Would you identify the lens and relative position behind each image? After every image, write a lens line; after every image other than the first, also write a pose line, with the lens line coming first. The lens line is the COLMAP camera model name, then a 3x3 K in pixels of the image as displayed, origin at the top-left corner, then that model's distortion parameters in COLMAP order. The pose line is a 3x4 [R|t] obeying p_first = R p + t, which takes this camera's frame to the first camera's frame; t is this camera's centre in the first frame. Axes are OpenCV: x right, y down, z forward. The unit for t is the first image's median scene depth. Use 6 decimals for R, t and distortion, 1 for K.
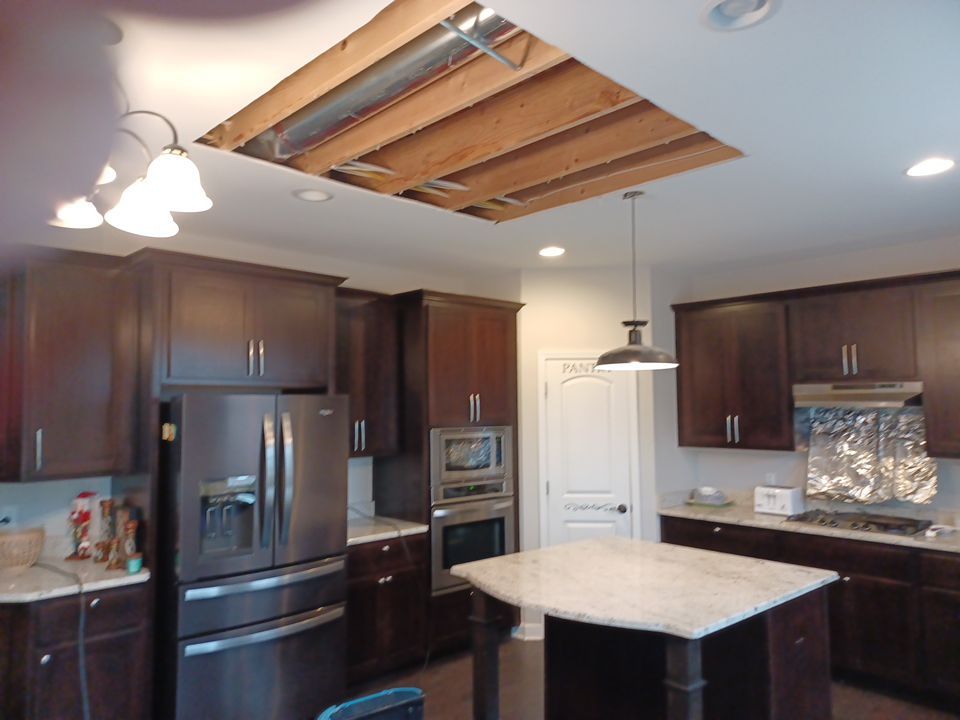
lens RADIAL K [[683.8, 0, 483.2], [0, 683.8, 368.2], [0, 0, 1]] dist [0.038725, -0.002540]
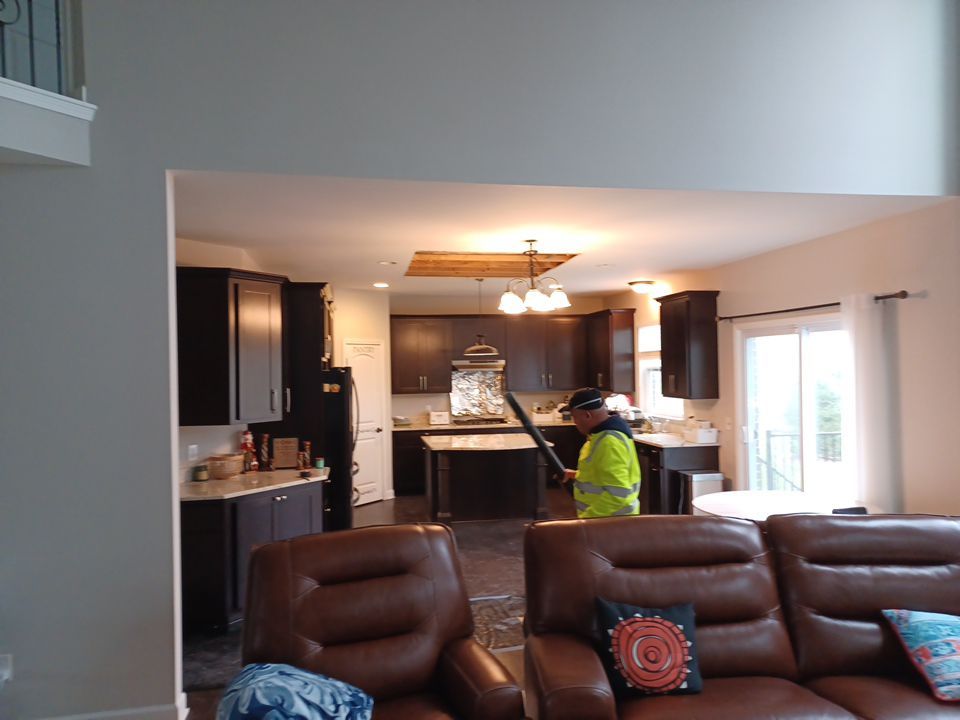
lens RADIAL K [[695.0, 0, 487.1], [0, 695.0, 368.2], [0, 0, 1]] dist [0.031507, -0.004722]
pose [[0.543316, -0.005548, 0.839510, -1.248450], [-0.036051, 0.998902, 0.029933, -0.019377], [-0.838754, -0.046529, 0.542519, -0.216595]]
